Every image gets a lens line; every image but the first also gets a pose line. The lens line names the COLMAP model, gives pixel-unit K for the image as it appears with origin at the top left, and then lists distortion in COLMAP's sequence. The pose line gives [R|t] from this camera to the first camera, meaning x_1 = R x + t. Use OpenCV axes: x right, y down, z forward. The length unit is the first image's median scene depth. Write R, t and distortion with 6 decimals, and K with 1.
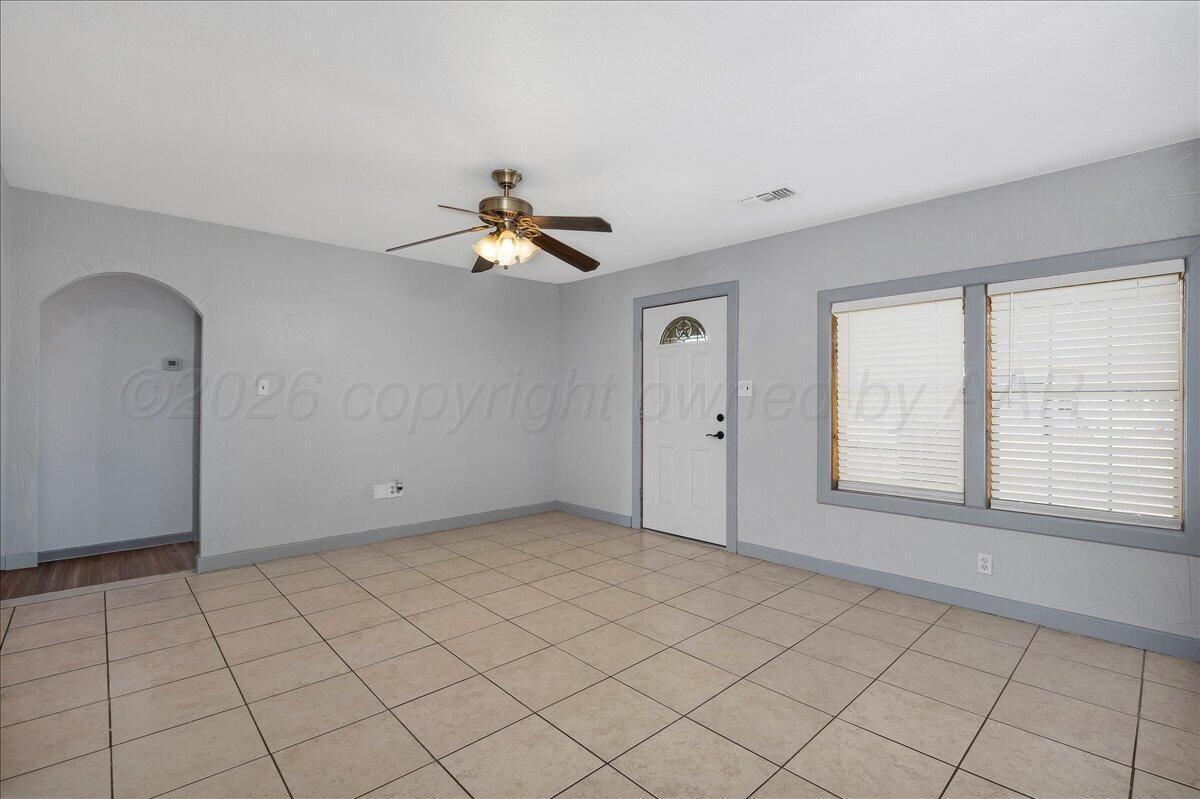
lens RADIAL K [[541.6, 0, 604.6], [0, 541.6, 395.5], [0, 0, 1]] dist [-0.019123, 0.000193]
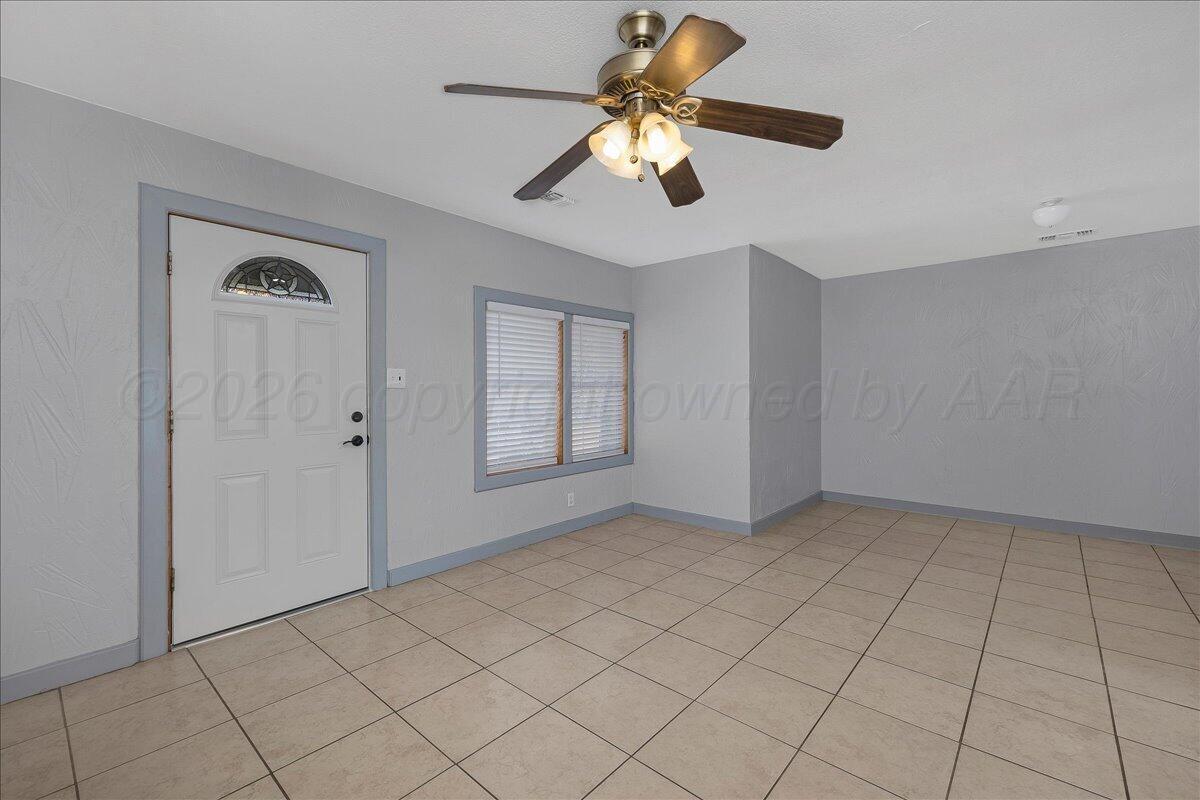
lens RADIAL K [[509.5, 0, 595.3], [0, 509.5, 393.6], [0, 0, 1]] dist [-0.001831, -0.000285]
pose [[-0.095935, -0.006639, 0.995365, -0.535125], [-0.003262, 0.999974, 0.006355, 0.004280], [-0.995382, -0.002637, -0.095954, 0.791044]]
